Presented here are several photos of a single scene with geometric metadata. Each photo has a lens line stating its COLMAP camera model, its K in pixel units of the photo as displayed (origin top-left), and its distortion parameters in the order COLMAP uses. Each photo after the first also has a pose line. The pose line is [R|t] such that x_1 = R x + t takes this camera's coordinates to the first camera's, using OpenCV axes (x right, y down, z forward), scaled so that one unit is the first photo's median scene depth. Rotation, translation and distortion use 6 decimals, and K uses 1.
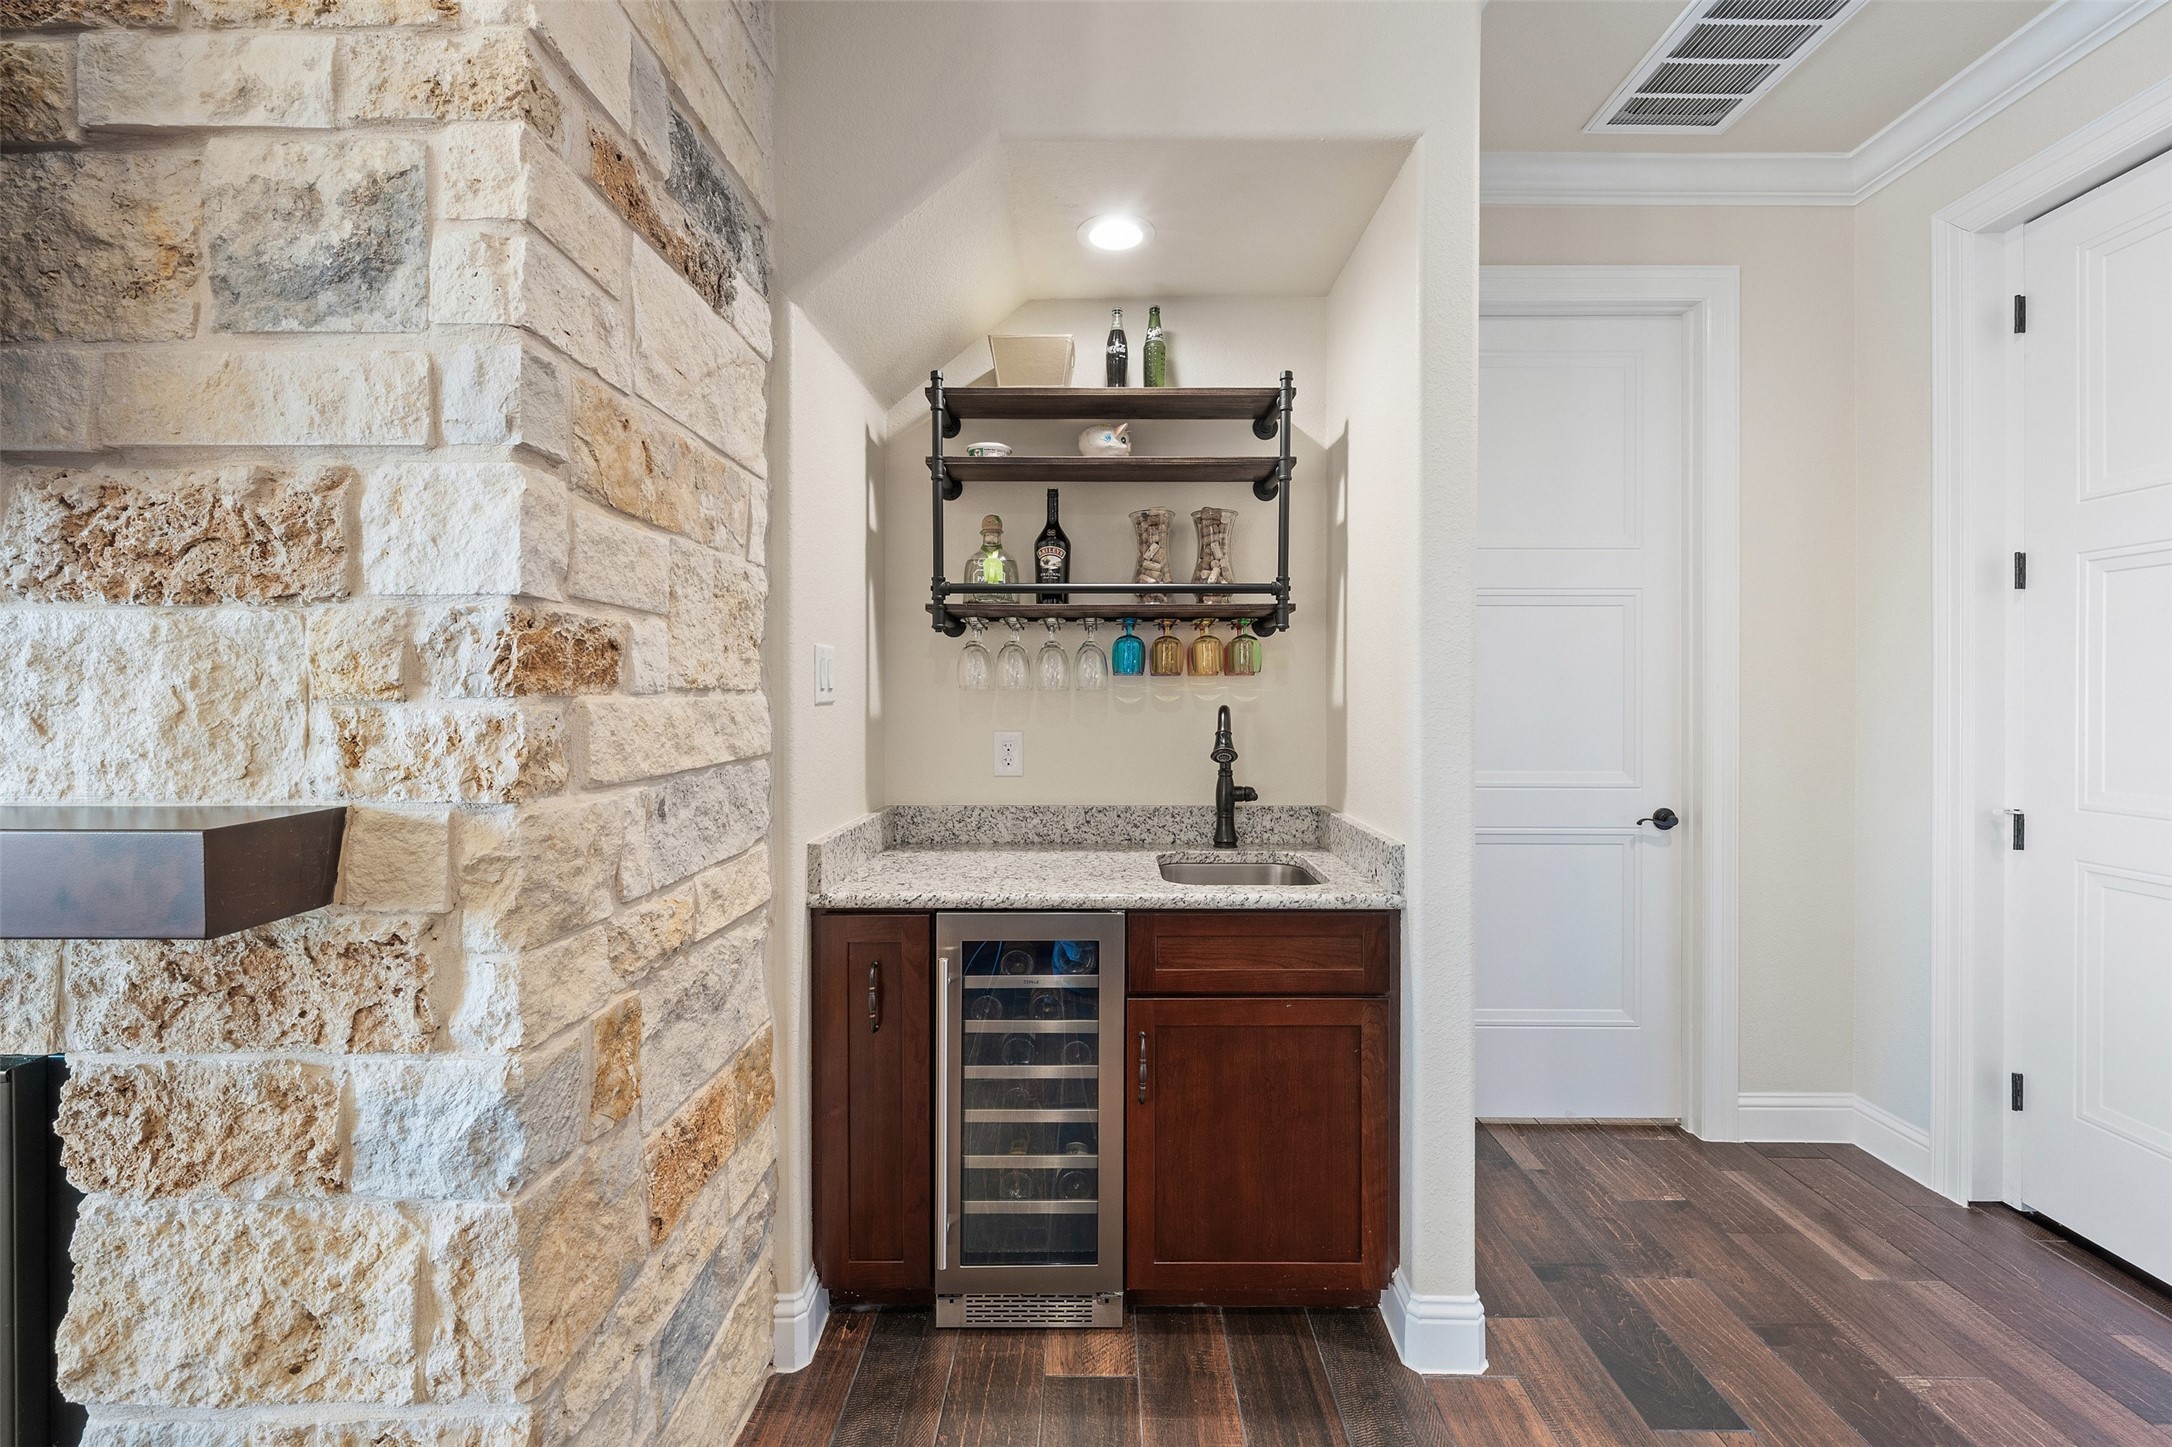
lens RADIAL K [[864.5, 0, 1093.3], [0, 864.5, 693.8], [0, 0, 1]] dist [0.000592, -0.000010]
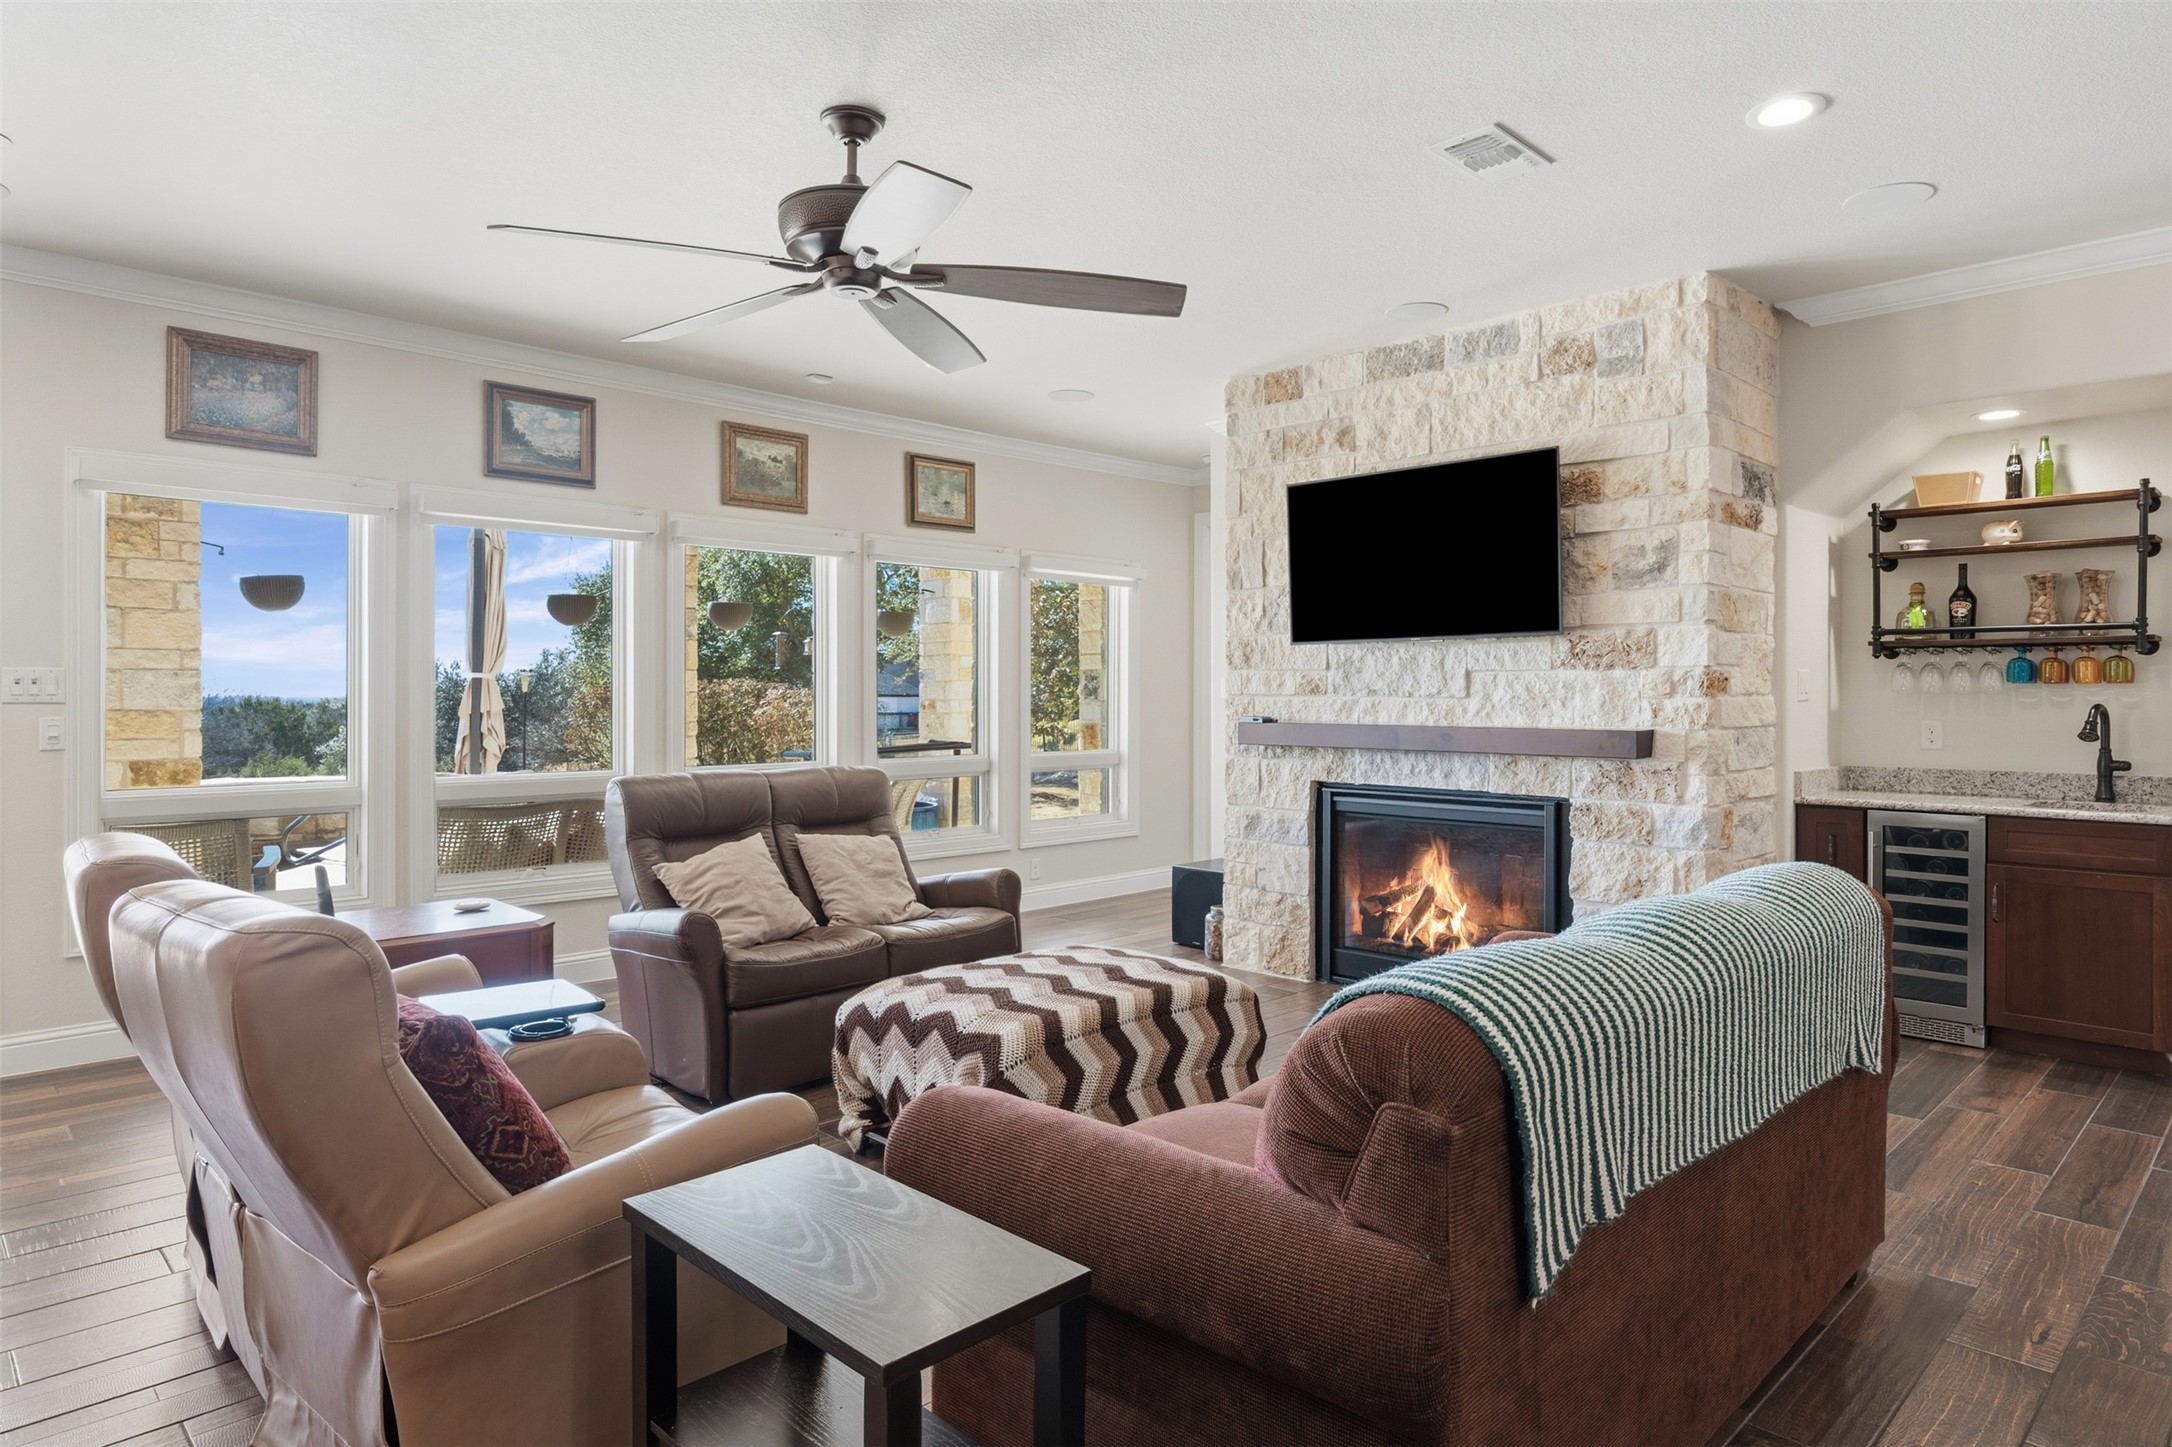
lens RADIAL K [[1278.1, 0, 1090.3], [0, 1278.1, 695.8], [0, 0, 1]] dist [0.000836, -0.000102]
pose [[0.705793, 0.003935, -0.708407, 1.044818], [-0.000544, 0.999987, 0.005013, -0.022856], [0.708418, -0.003153, 0.705786, -3.812567]]
